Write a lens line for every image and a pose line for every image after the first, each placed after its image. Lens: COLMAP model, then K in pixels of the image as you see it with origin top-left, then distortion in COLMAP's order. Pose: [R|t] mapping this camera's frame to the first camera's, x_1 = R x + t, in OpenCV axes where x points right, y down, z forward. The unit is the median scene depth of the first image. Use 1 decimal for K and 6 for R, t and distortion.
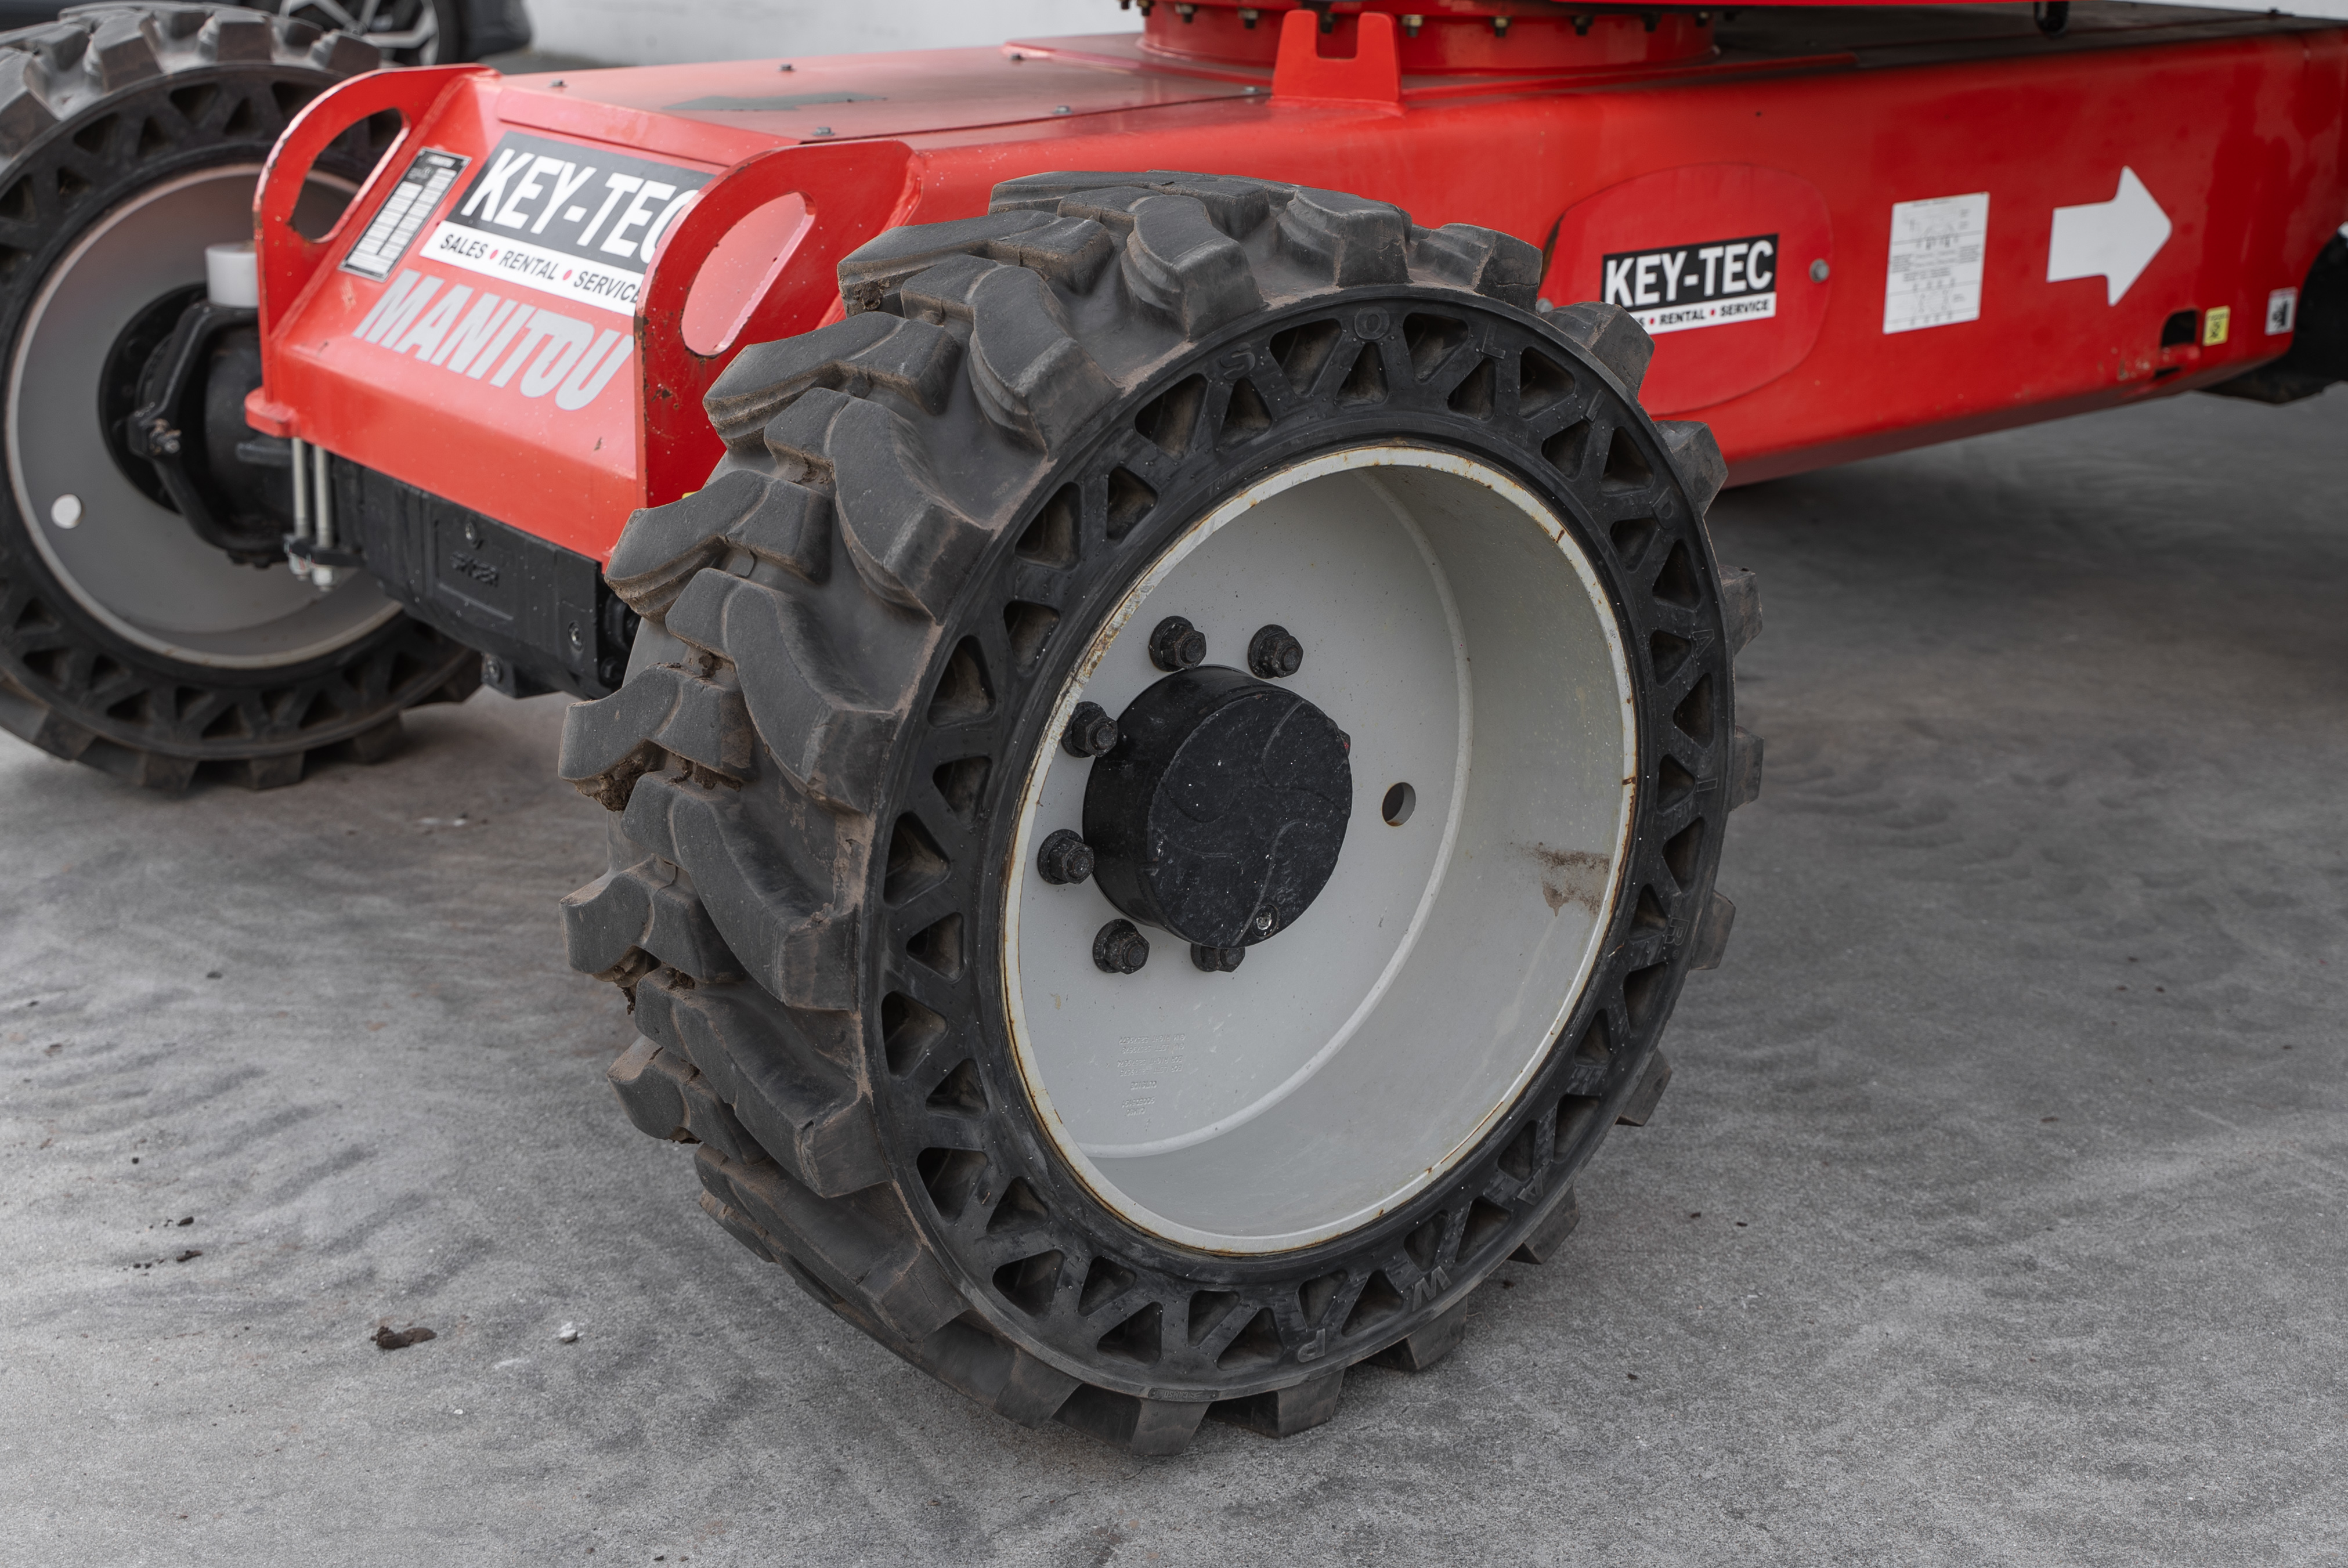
lens RADIAL K [[3207.5, 0, 1176.6], [0, 3207.5, 776.9], [0, 0, 1]] dist [-0.020760, 0.000000]
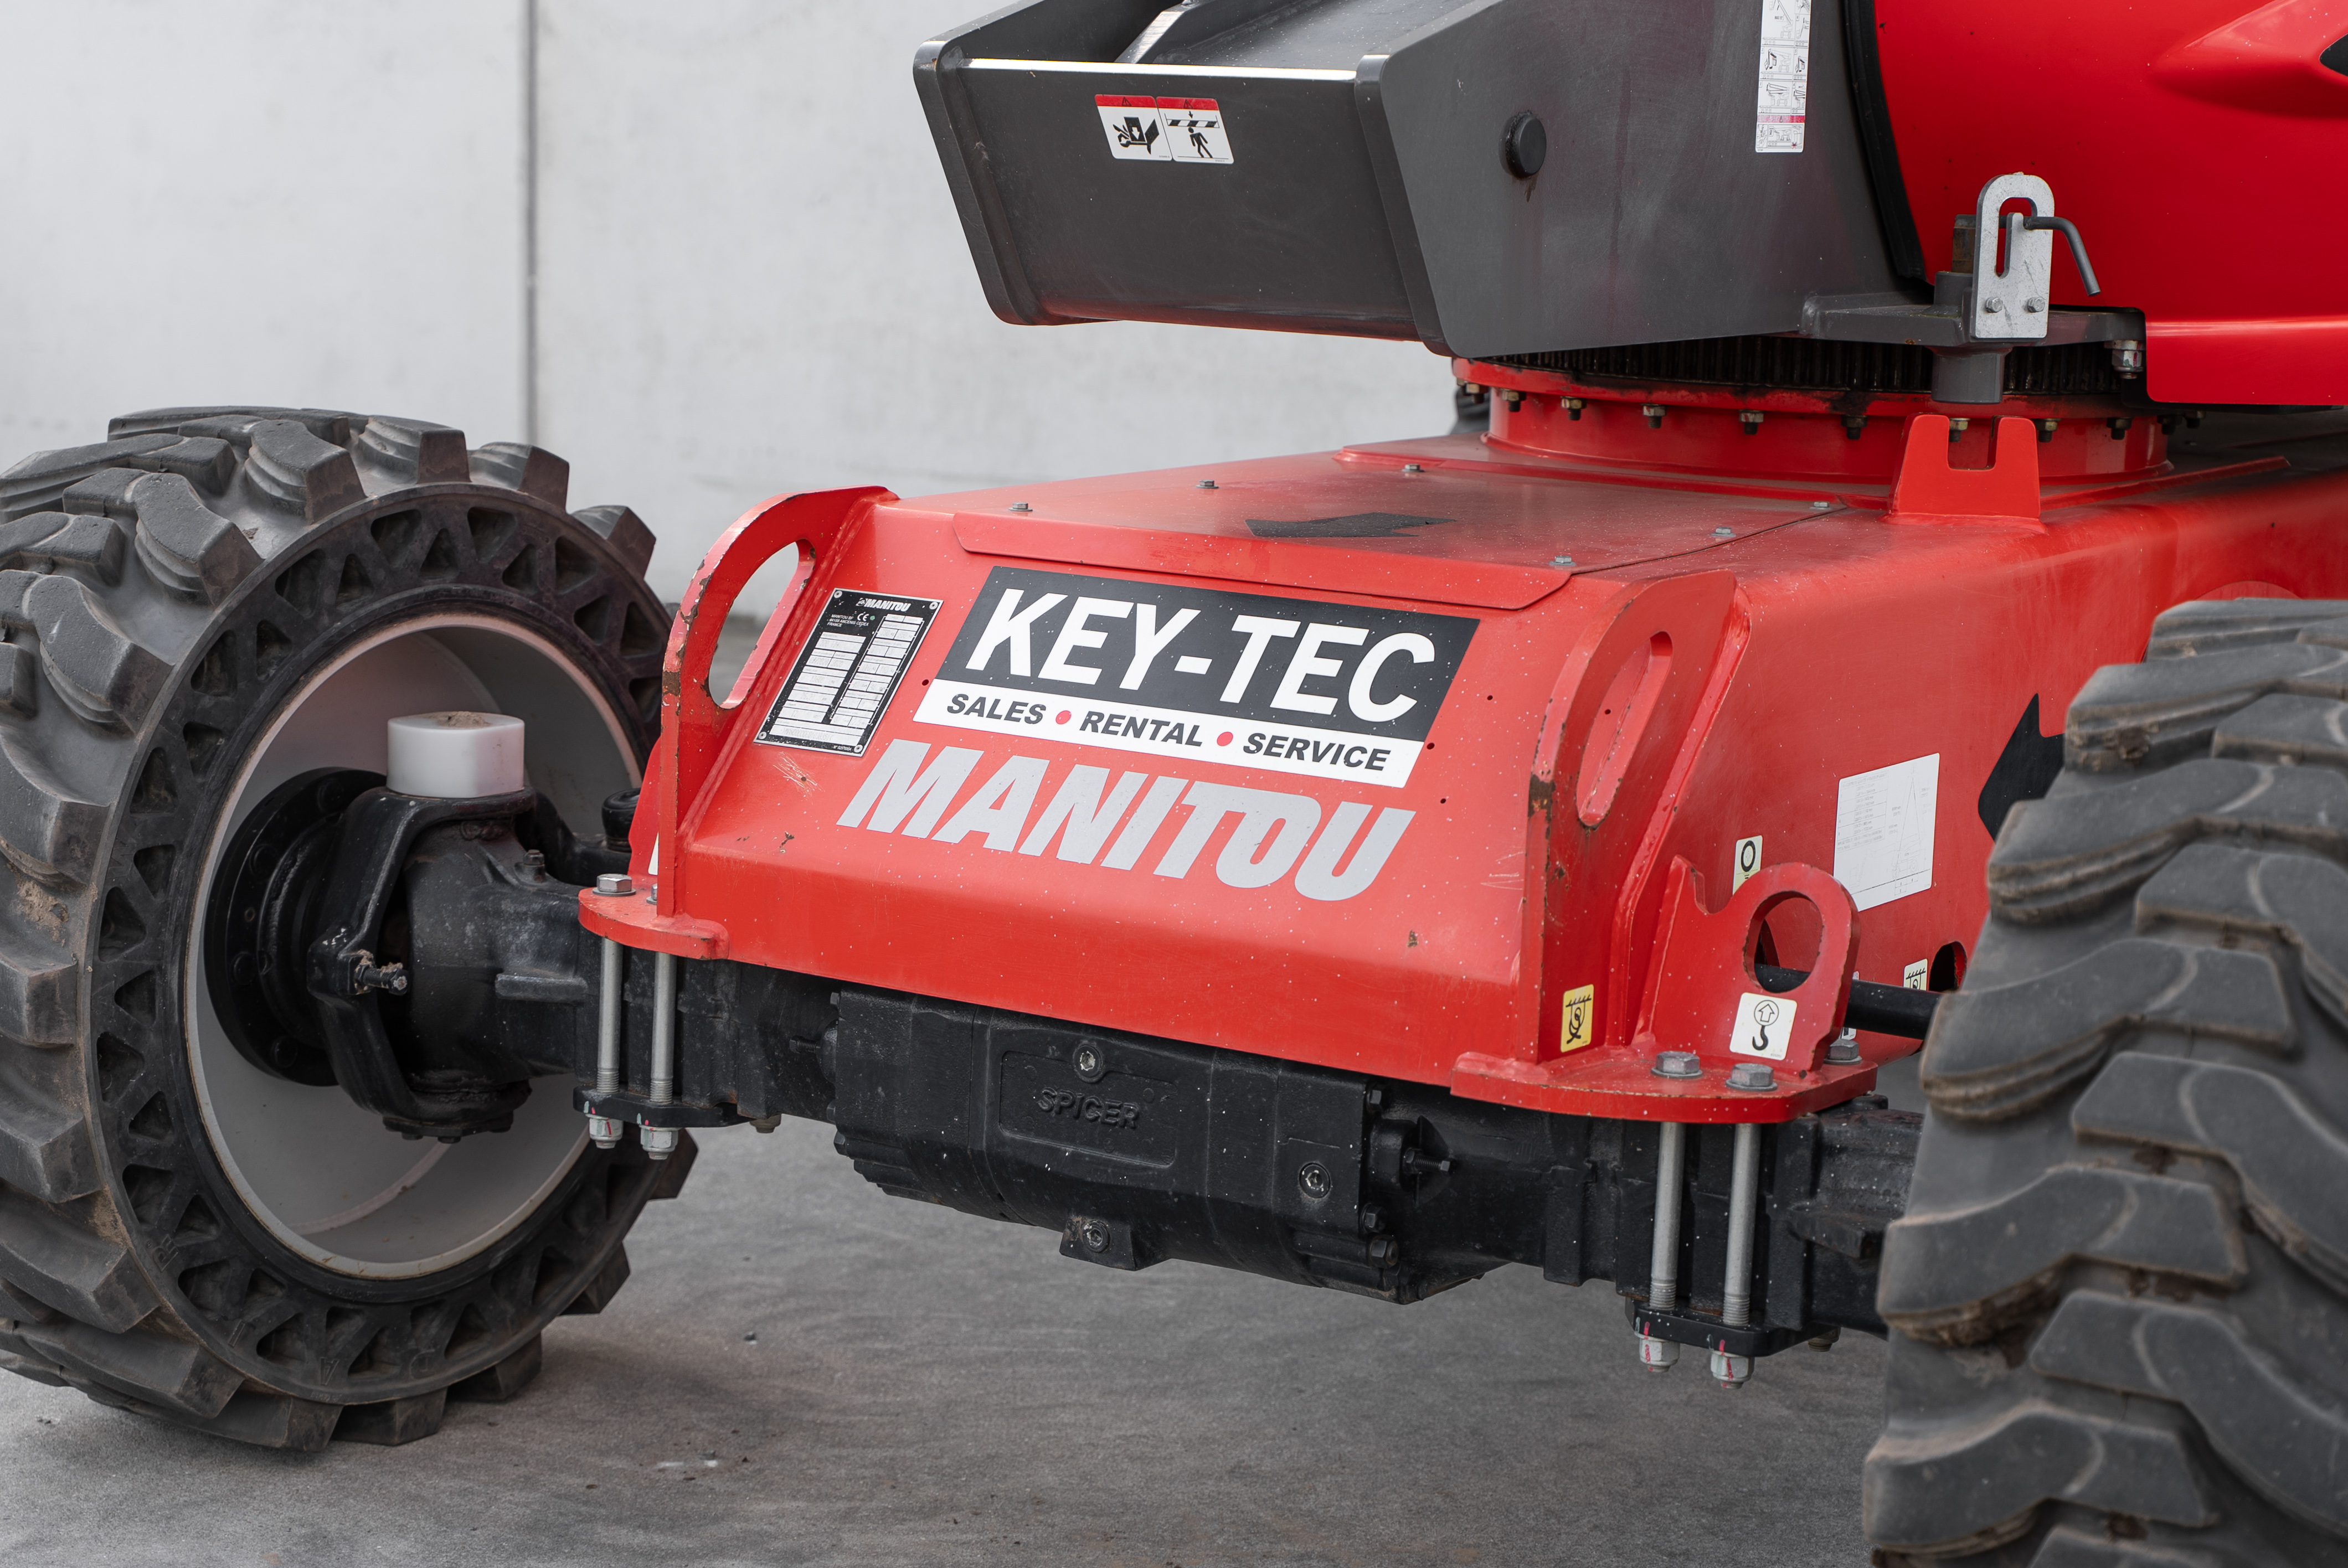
lens RADIAL K [[4434.9, 0, 1172.0], [0, 4434.9, 789.3], [0, 0, 1]] dist [-0.009375, 0.000000]
pose [[0.954254, -0.031036, 0.297382, -0.458659], [0.073161, 0.988601, -0.131589, 0.002725], [-0.289908, 0.147326, 0.945647, -0.050642]]
